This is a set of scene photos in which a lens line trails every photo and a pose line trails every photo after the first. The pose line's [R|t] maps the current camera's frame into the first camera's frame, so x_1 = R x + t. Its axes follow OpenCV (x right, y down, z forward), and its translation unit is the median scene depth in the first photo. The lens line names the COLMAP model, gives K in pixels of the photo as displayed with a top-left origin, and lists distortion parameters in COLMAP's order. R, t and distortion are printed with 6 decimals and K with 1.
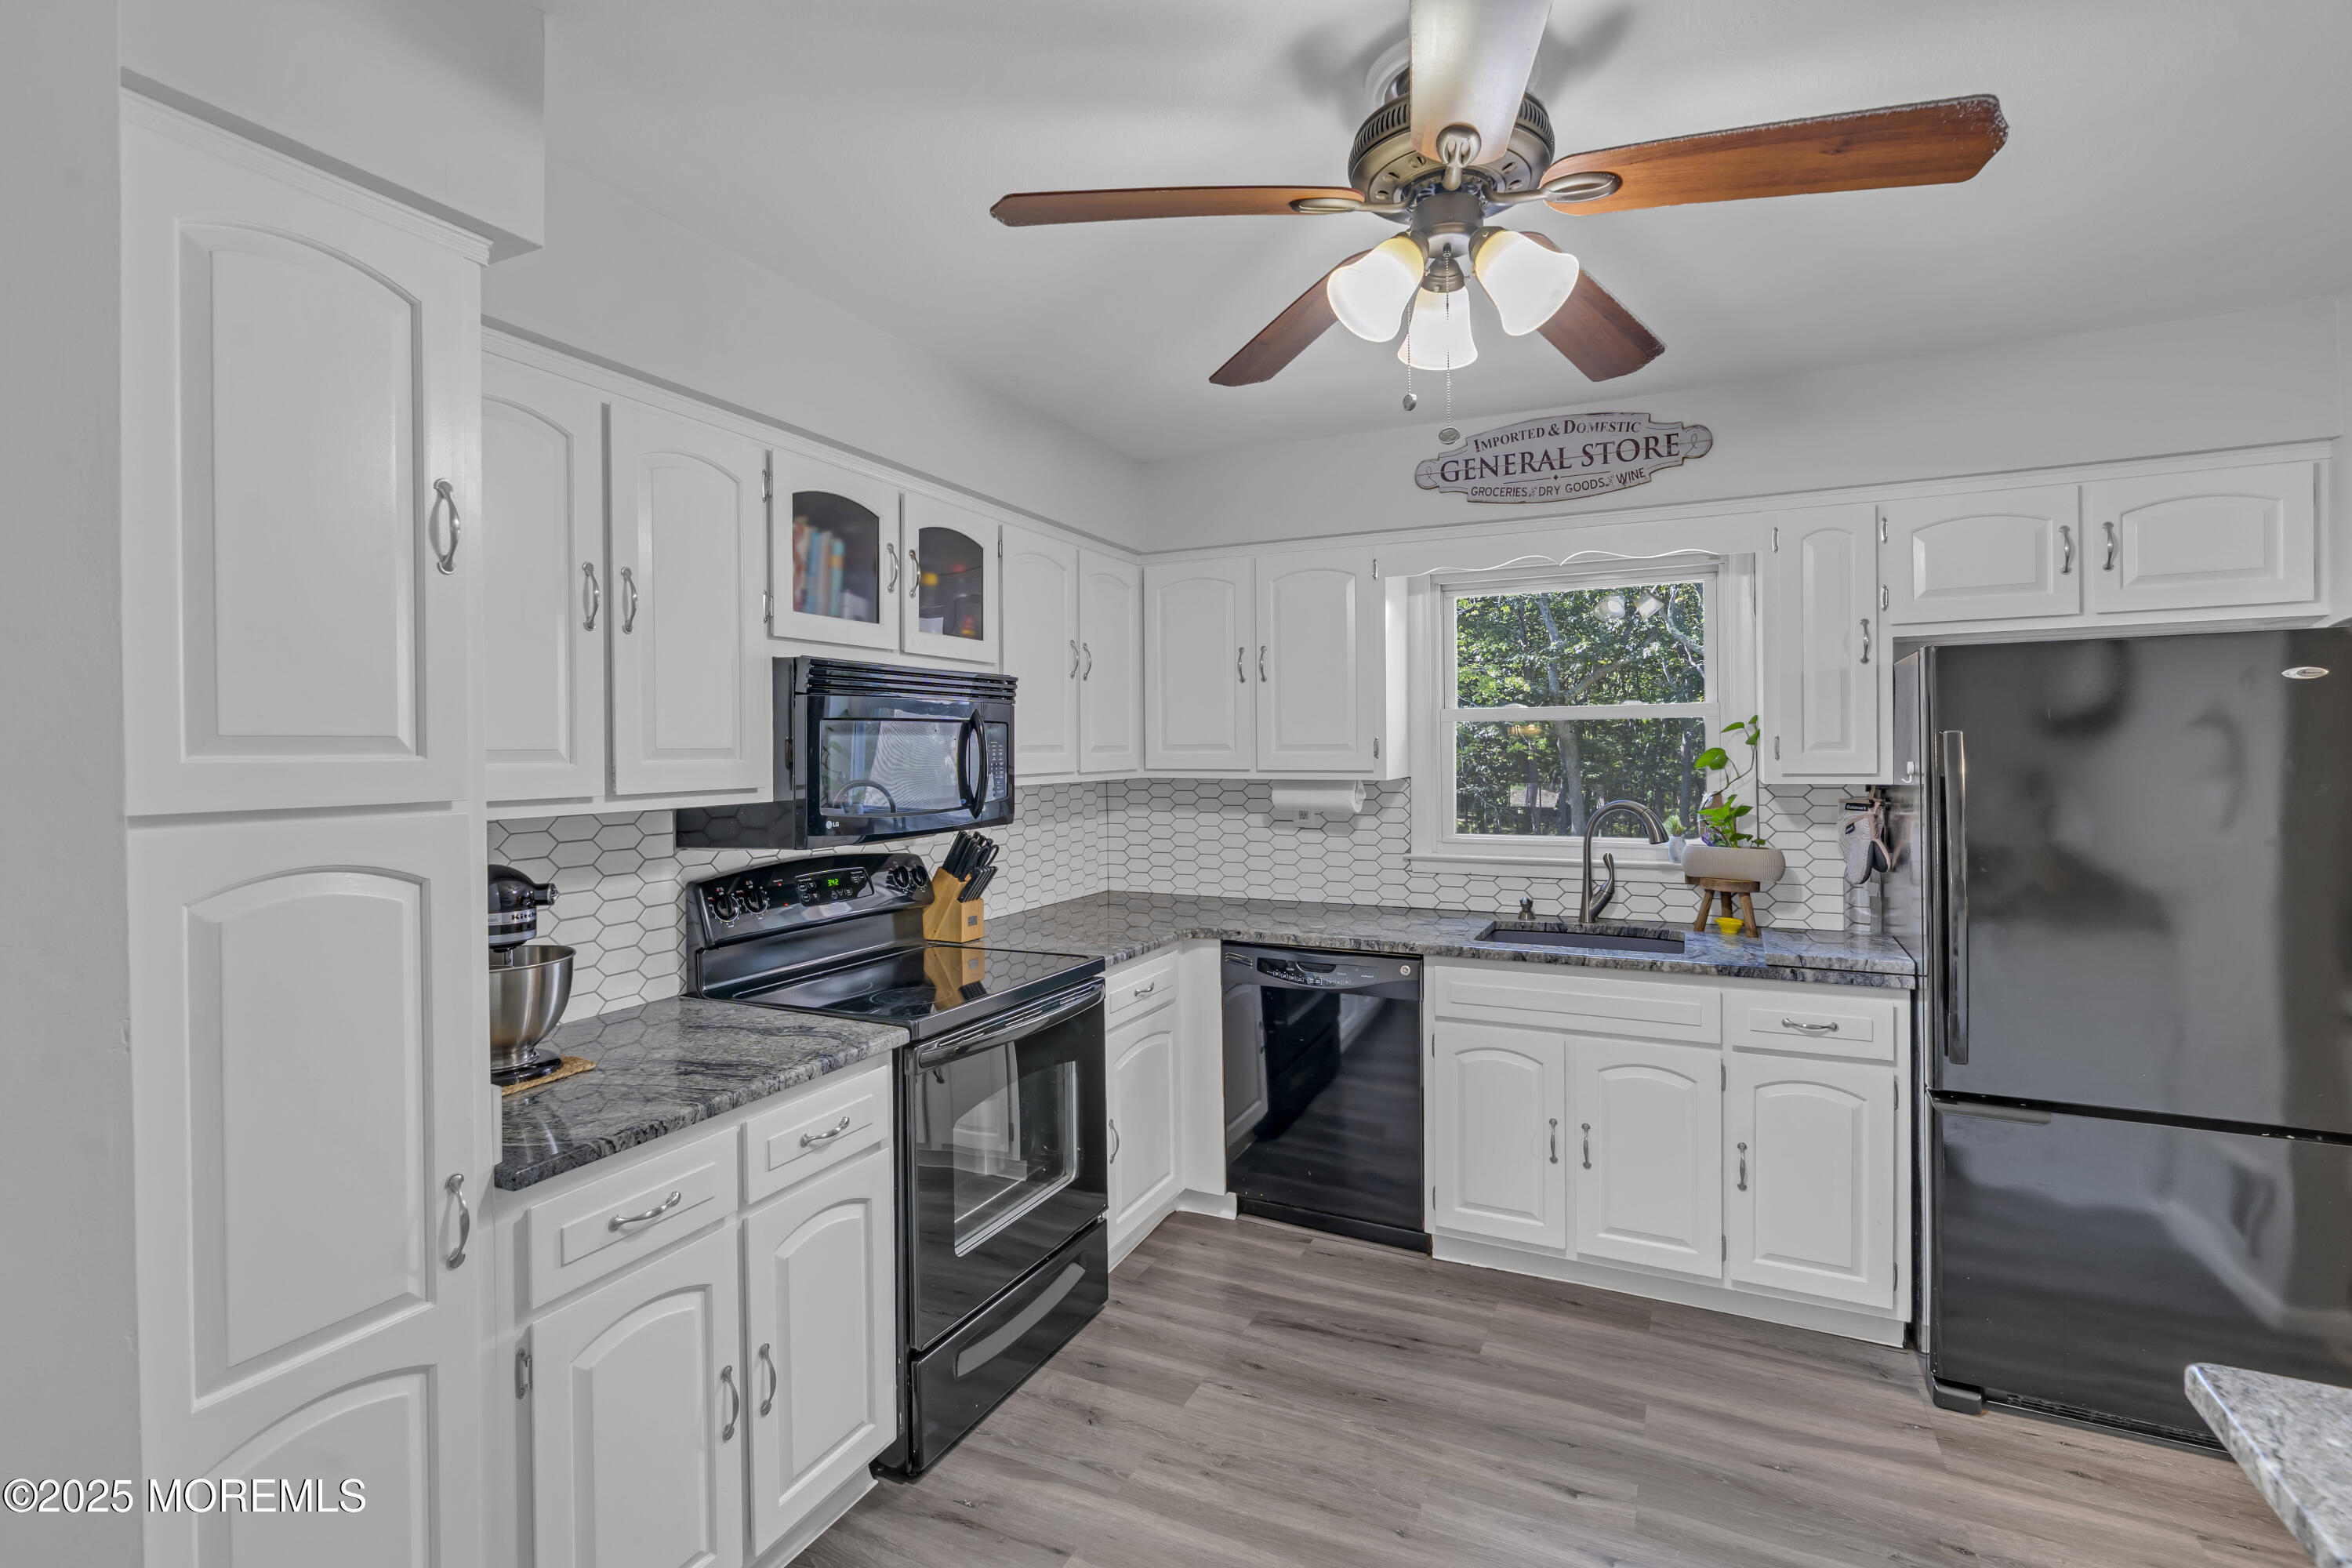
lens RADIAL K [[1071.3, 0, 1172.7], [0, 1071.3, 746.1], [0, 0, 1]] dist [-0.013621, 0.005740]
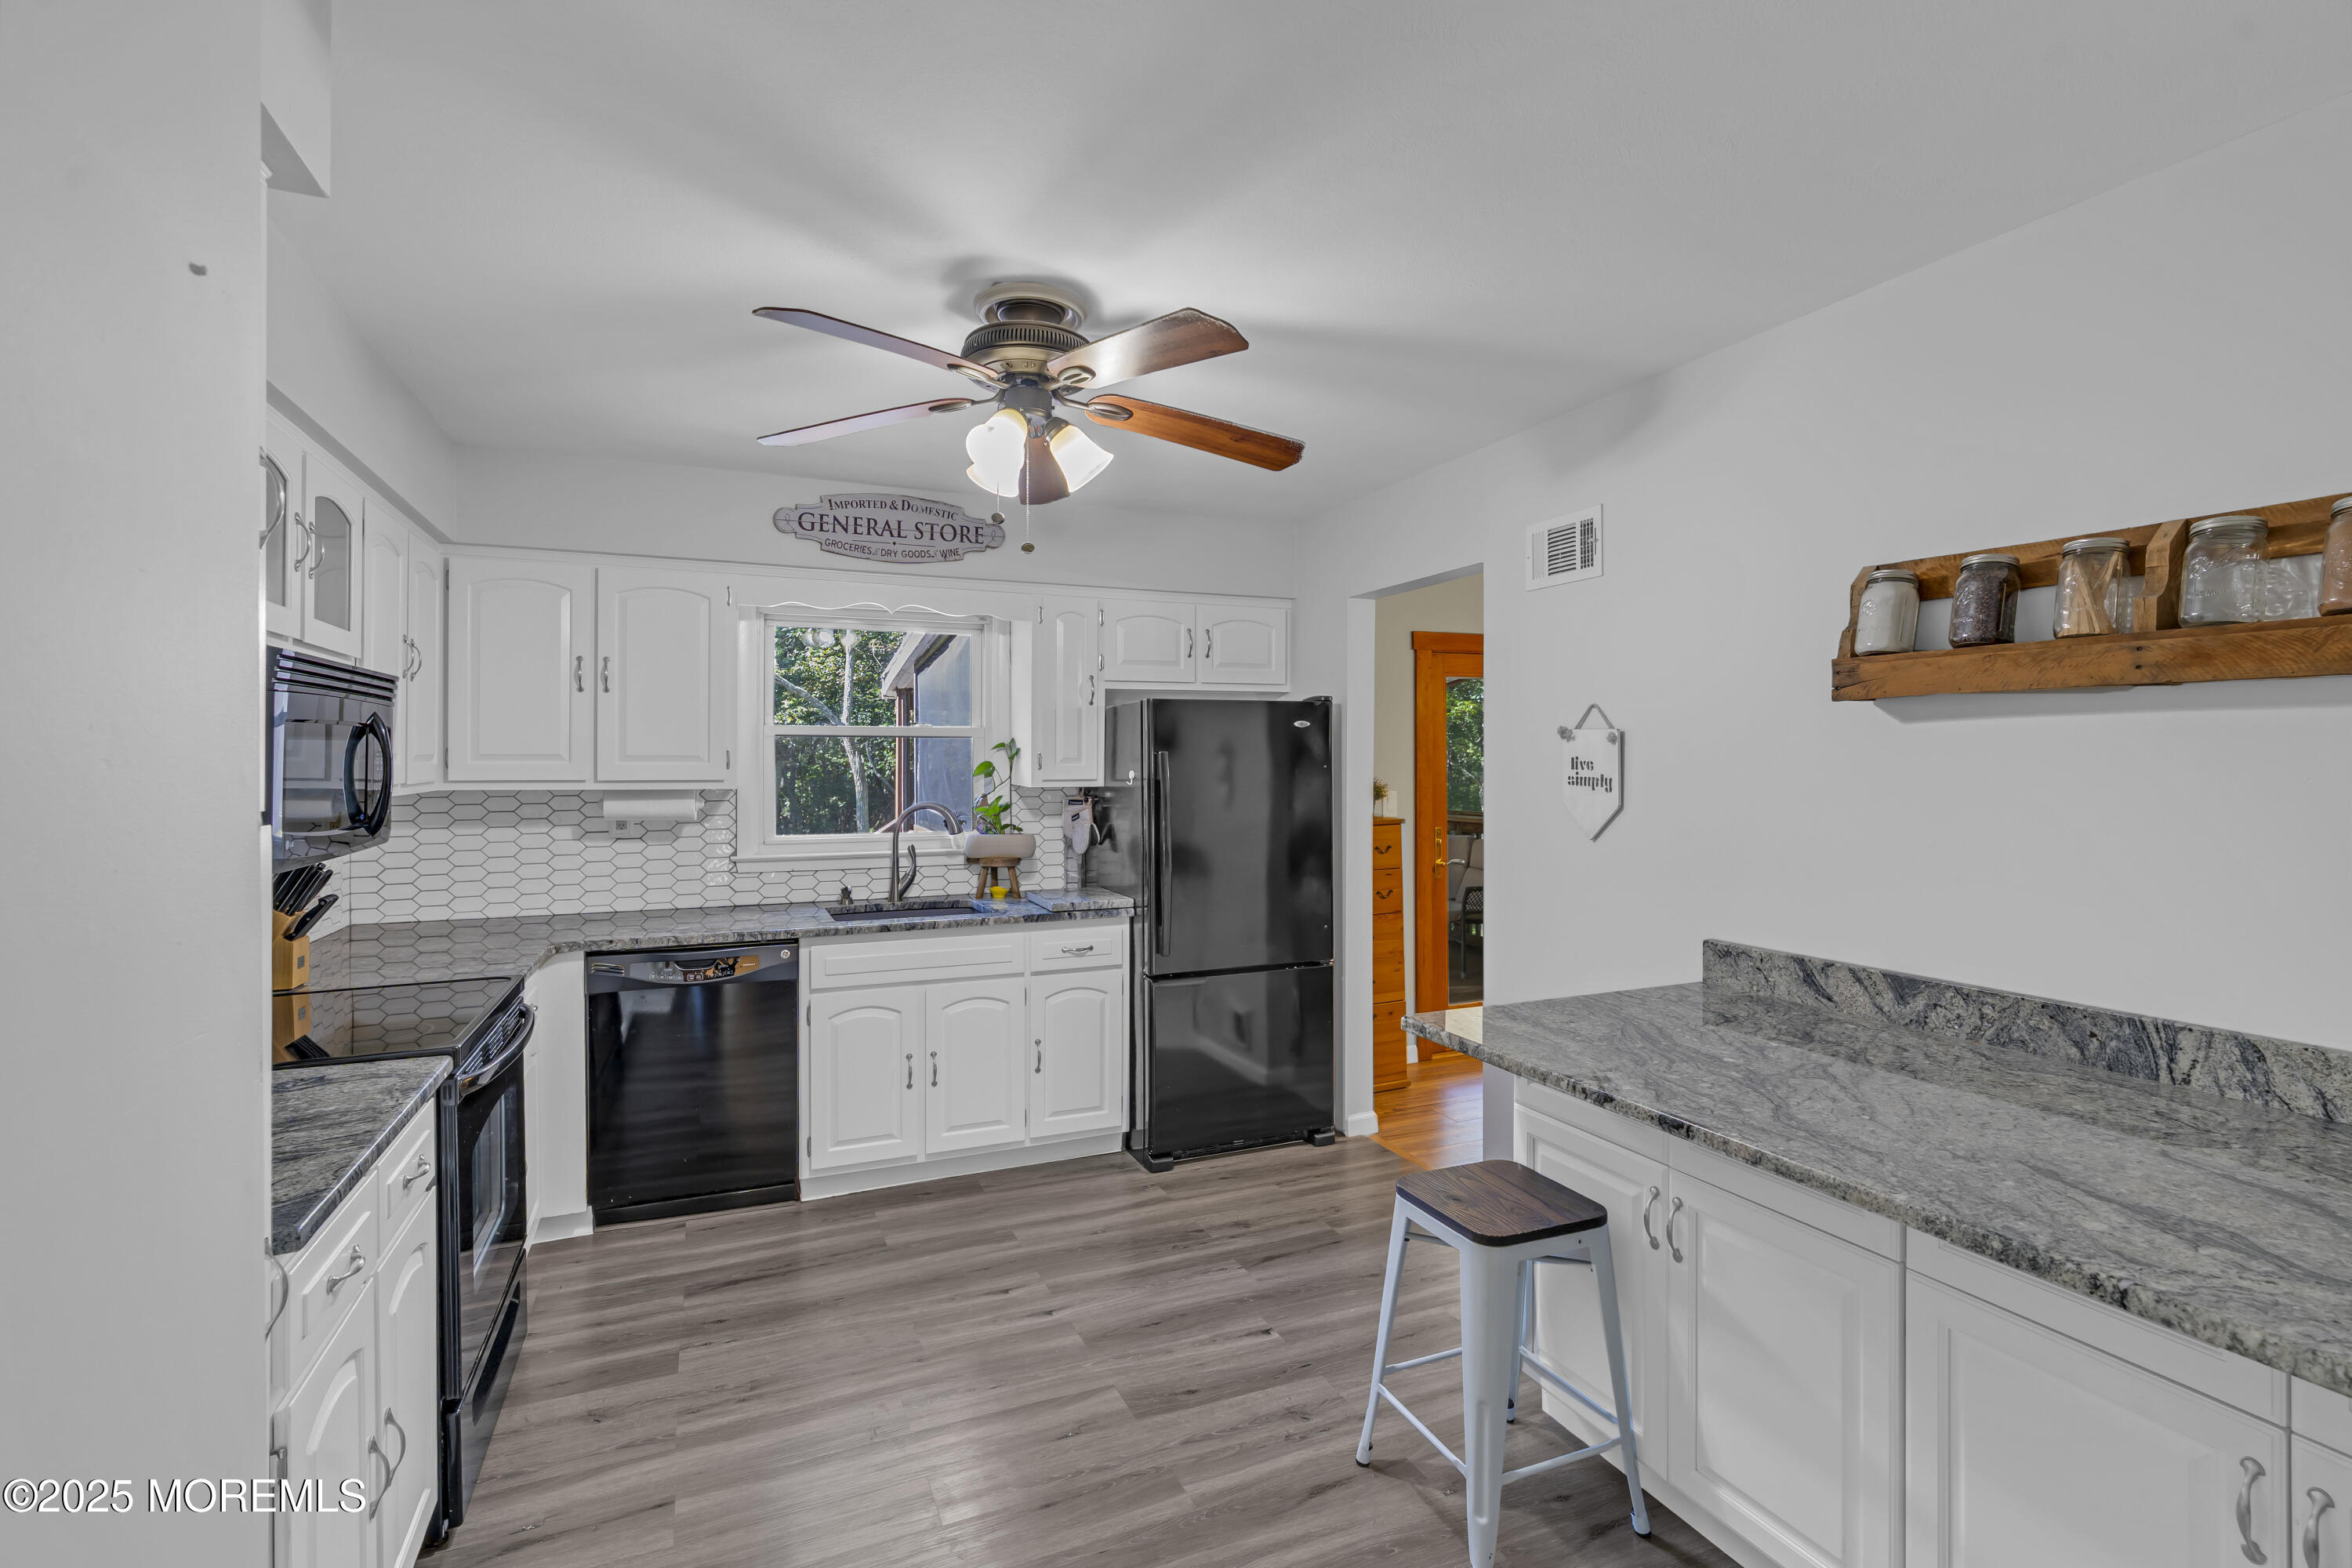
lens RADIAL K [[1071.3, 0, 1172.7], [0, 1071.3, 746.1], [0, 0, 1]] dist [-0.013621, 0.005740]
pose [[0.652449, 0.017788, 0.757624, -0.385636], [-0.007455, 0.999827, -0.017055, 0.003951], [-0.757796, 0.005480, 0.652469, -0.061059]]
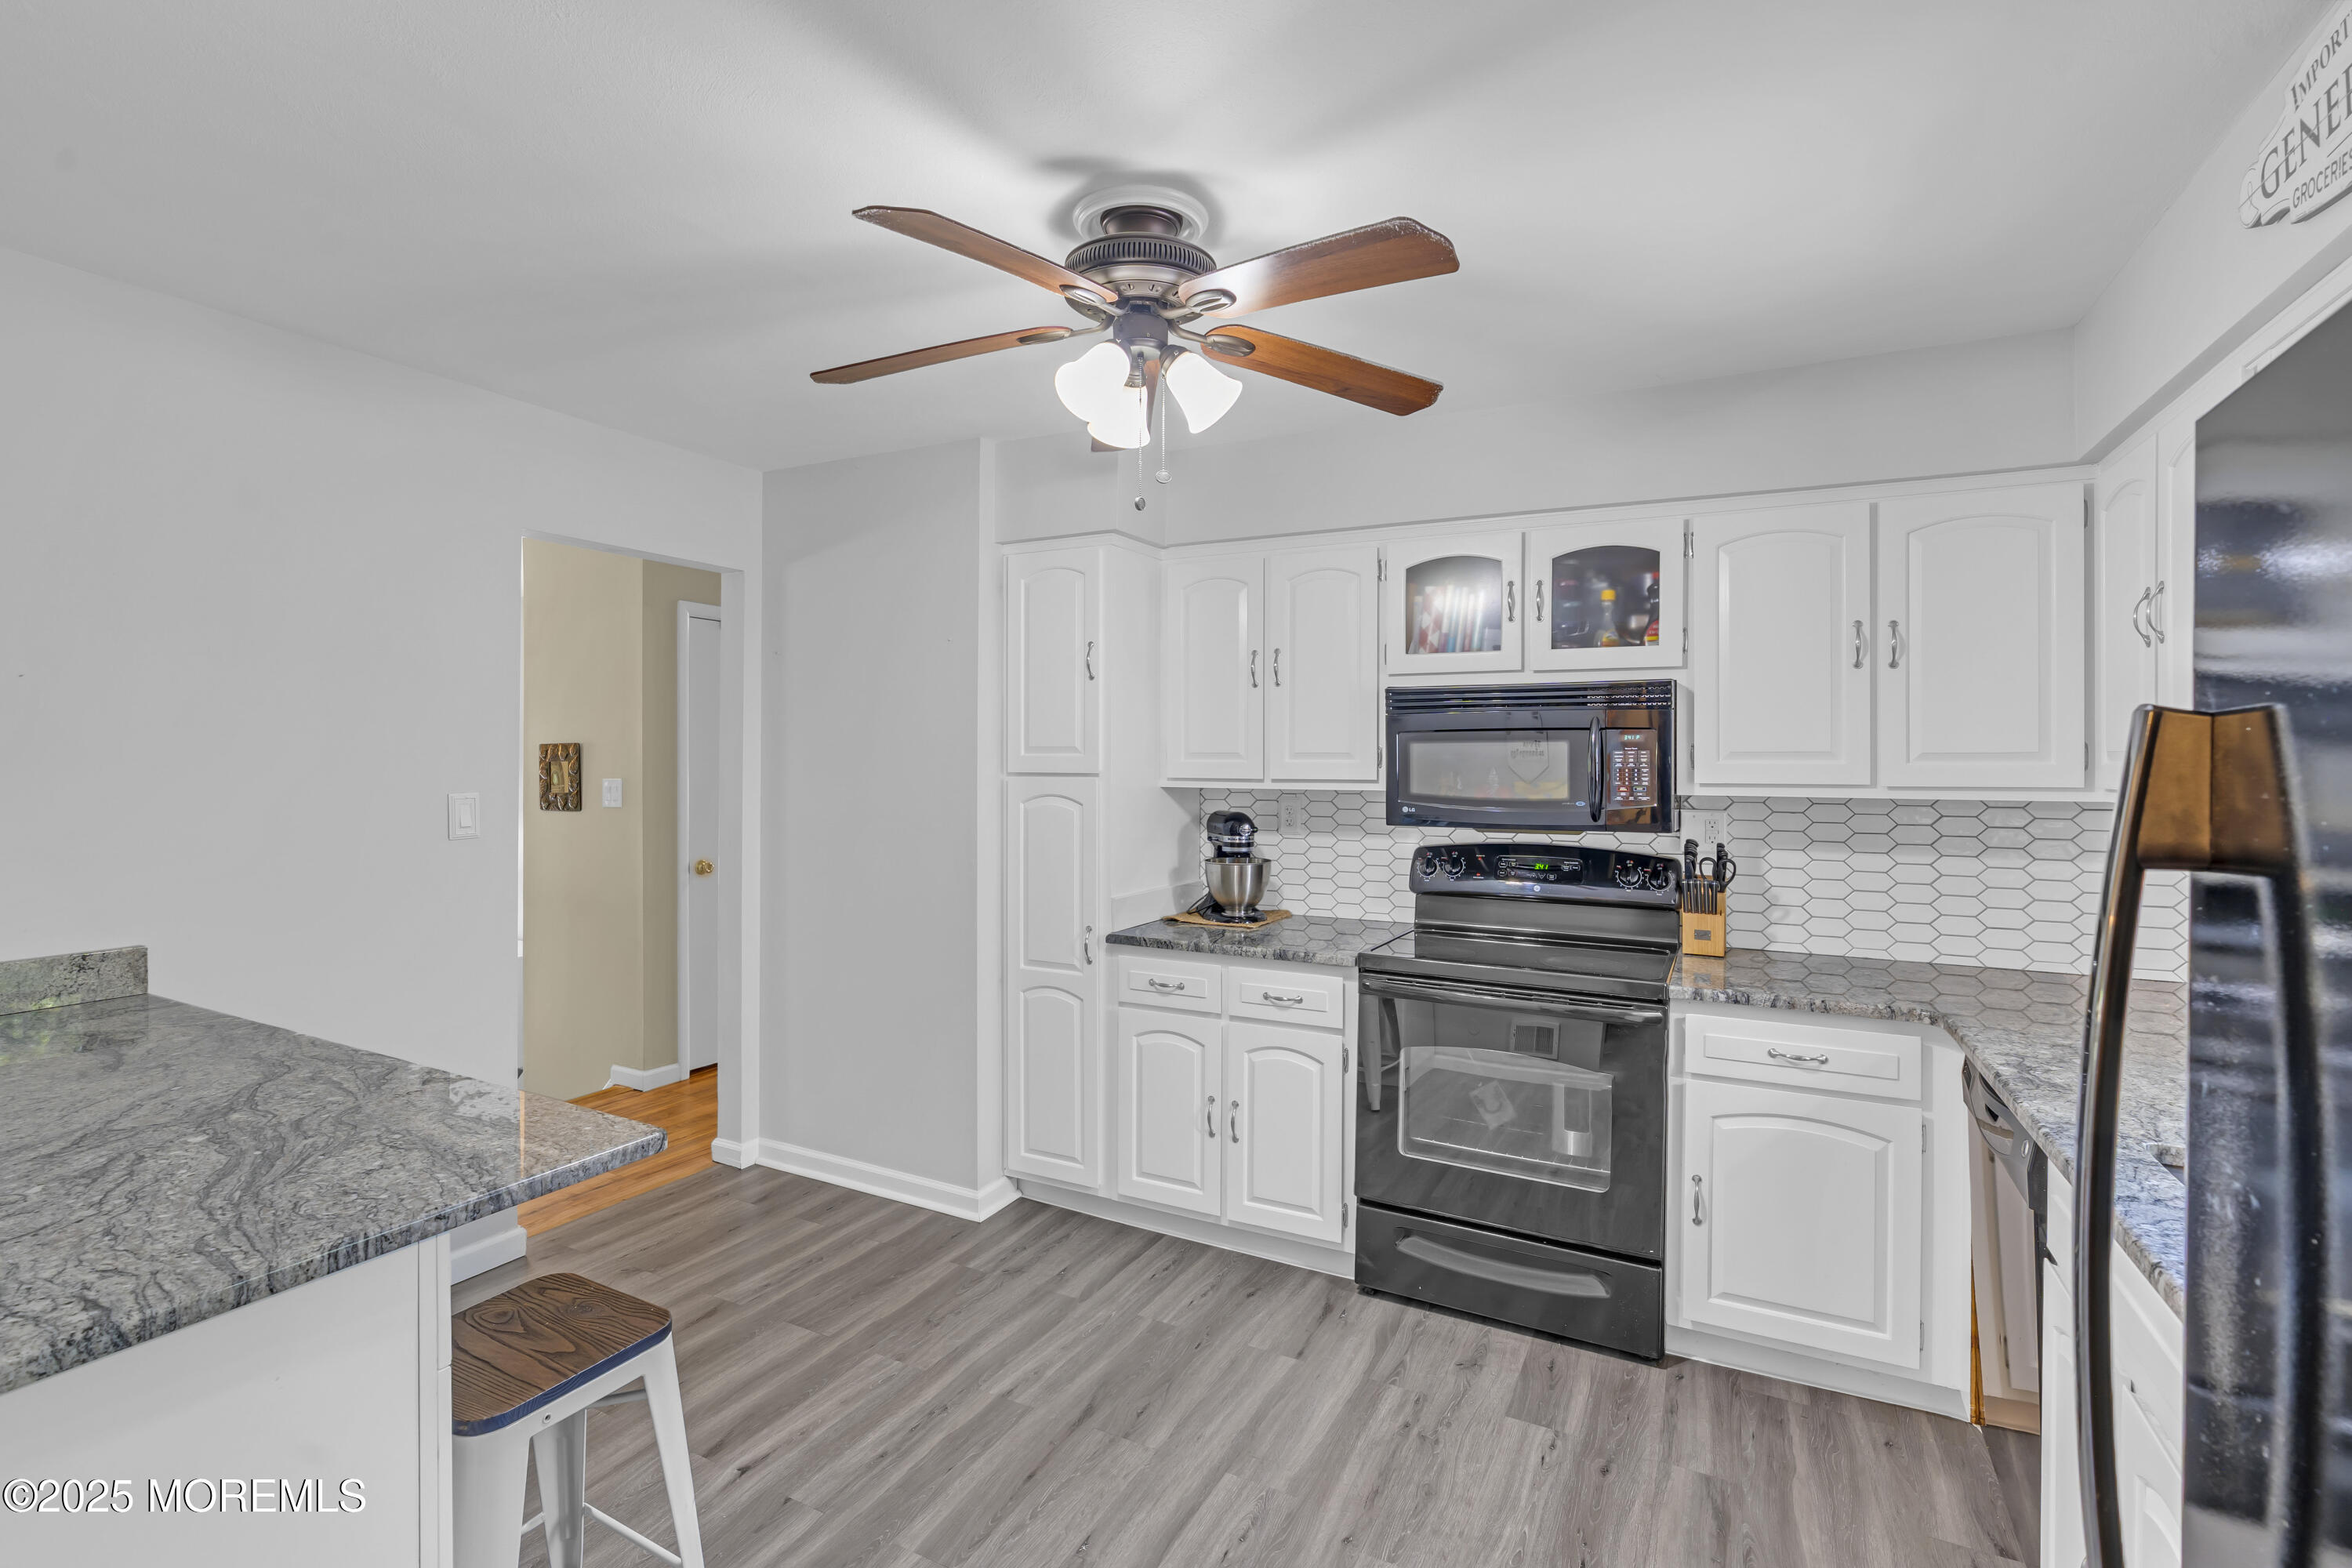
lens RADIAL K [[1088.5, 0, 1182.0], [0, 1088.5, 755.1], [0, 0, 1]] dist [0.000268, 0.000286]
pose [[-0.020744, 0.005167, -0.999771, 0.809936], [-0.004567, 0.999976, 0.005262, -0.000996], [0.999774, 0.004675, -0.020720, 0.565751]]
